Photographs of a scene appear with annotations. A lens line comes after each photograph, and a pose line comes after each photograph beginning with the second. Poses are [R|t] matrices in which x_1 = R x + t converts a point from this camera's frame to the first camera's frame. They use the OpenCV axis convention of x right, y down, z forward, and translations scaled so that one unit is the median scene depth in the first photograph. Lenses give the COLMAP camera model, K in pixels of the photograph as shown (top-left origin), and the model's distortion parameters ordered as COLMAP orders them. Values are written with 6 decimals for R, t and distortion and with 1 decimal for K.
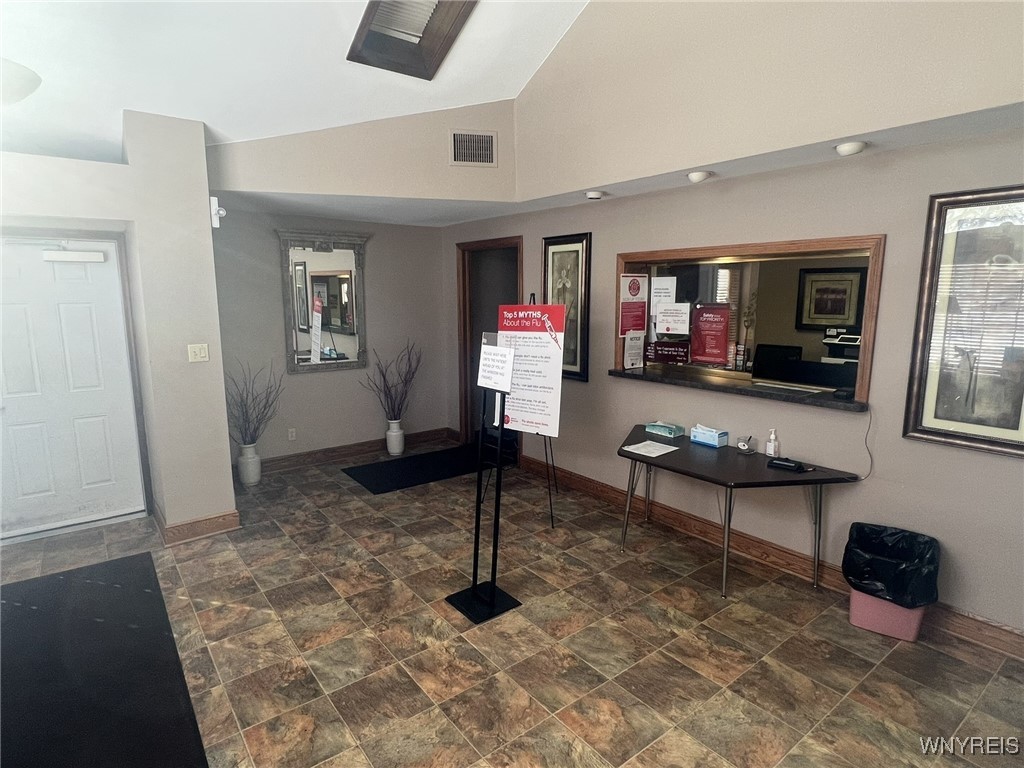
lens RADIAL K [[583.8, 0, 512.0], [0, 583.8, 384.0], [0, 0, 1]] dist [0.000576, -0.001621]
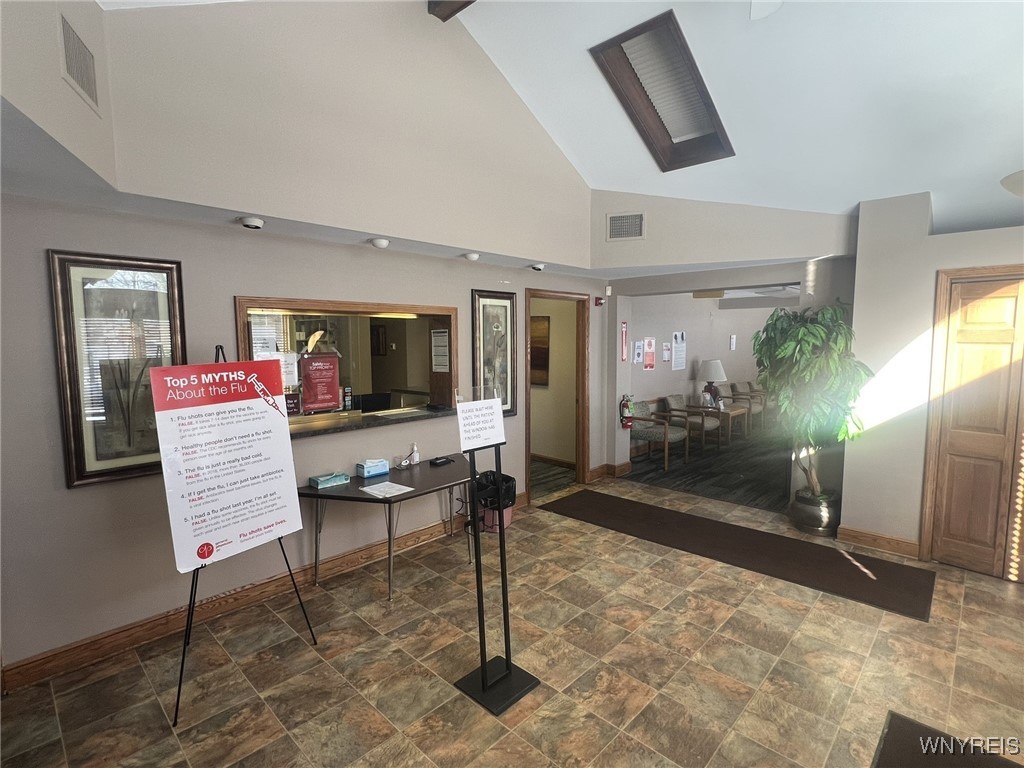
lens RADIAL K [[504.3, 0, 512.0], [0, 504.3, 384.0], [0, 0, 1]] dist [-0.005821, 0.001754]
pose [[-0.164846, -0.085220, 0.982631, -0.624646], [0.160134, 0.980730, 0.111920, -0.130547], [-0.973233, 0.175802, -0.148023, 0.815997]]
